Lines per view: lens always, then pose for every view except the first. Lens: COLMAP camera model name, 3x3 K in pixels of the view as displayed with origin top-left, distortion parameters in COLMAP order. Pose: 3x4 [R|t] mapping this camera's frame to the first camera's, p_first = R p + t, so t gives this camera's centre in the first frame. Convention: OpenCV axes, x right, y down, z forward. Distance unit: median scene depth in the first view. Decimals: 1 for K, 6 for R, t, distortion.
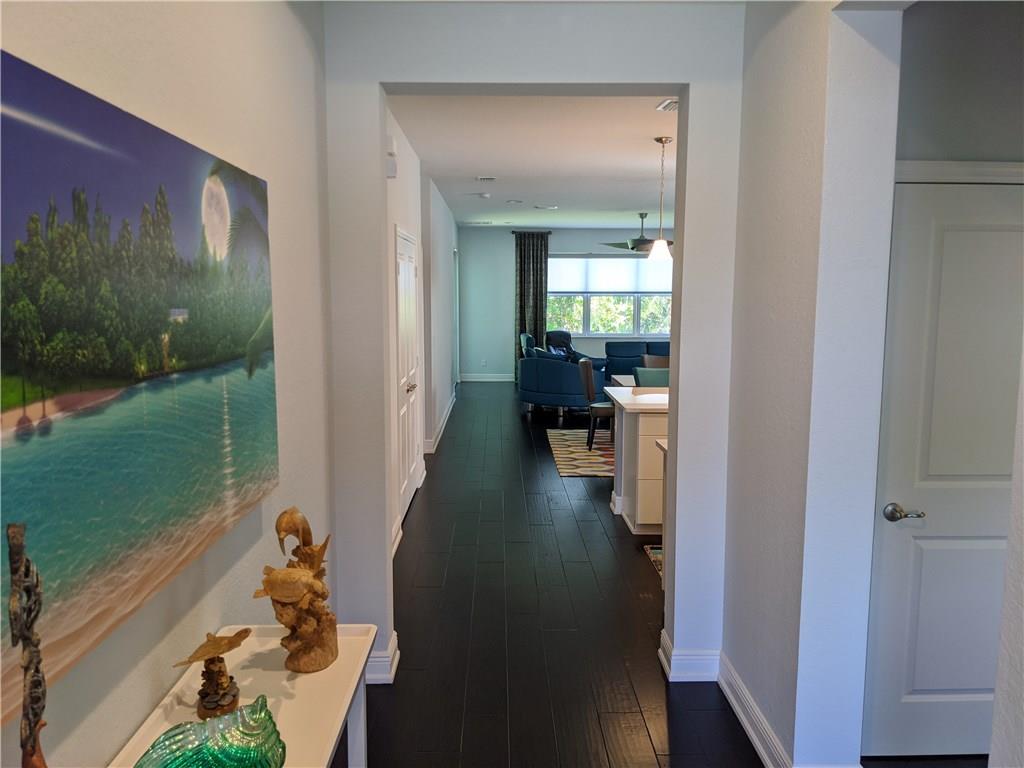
lens RADIAL K [[808.4, 0, 525.2], [0, 808.4, 389.7], [0, 0, 1]] dist [0.106709, -0.158759]
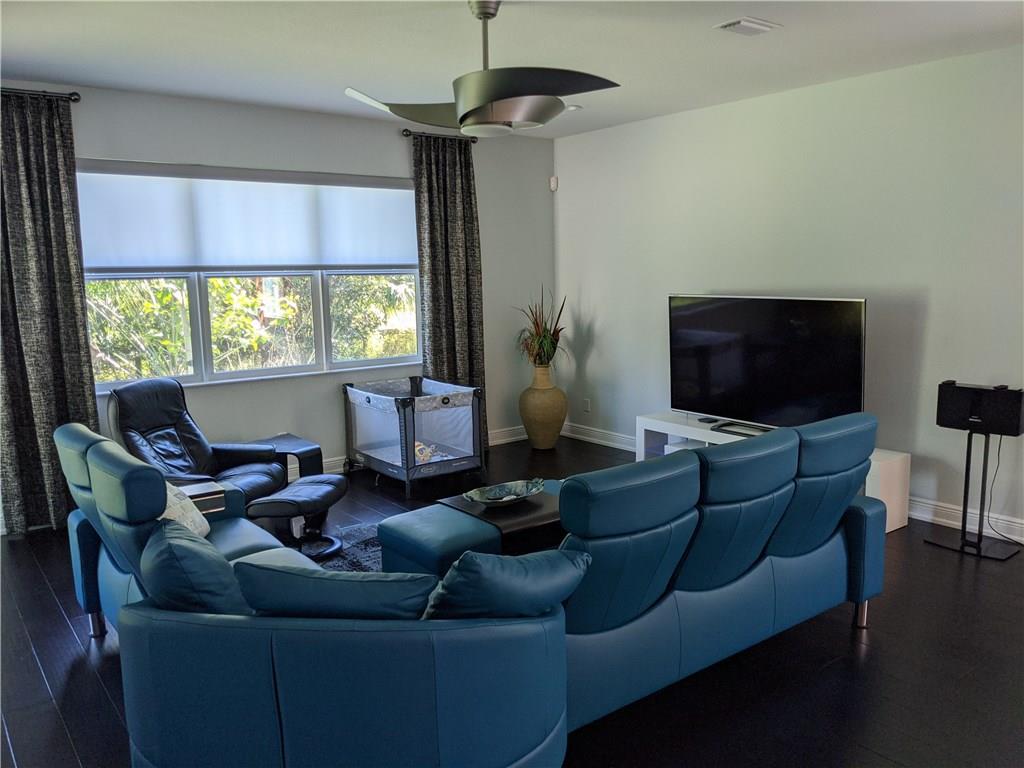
lens RADIAL K [[808.4, 0, 525.2], [0, 808.4, 389.7], [0, 0, 1]] dist [0.106709, -0.158759]
pose [[0.813759, -0.105872, 0.571479, -0.026749], [0.090952, 0.994352, 0.054702, -0.070435], [-0.574042, 0.007463, 0.818792, 0.598049]]
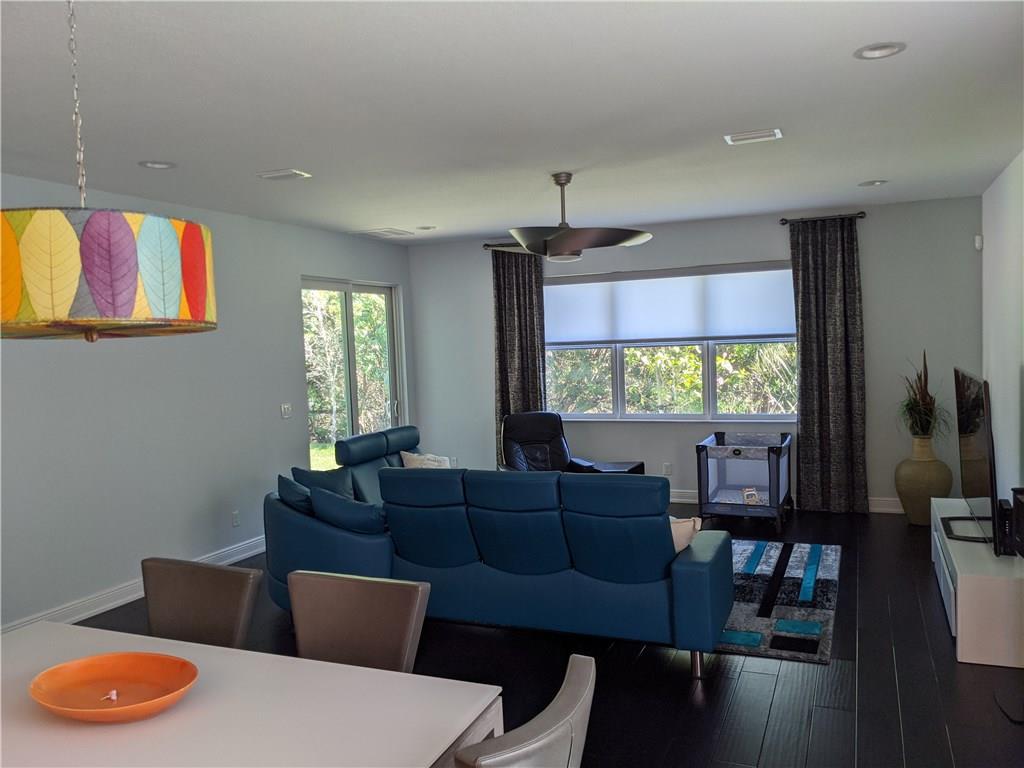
lens RADIAL K [[808.4, 0, 525.2], [0, 808.4, 389.7], [0, 0, 1]] dist [0.106709, -0.158759]
pose [[0.909416, -0.012446, -0.415701, 0.257602], [-0.011926, 0.998361, -0.055982, -0.054629], [0.415717, 0.055868, 0.907777, 0.467654]]
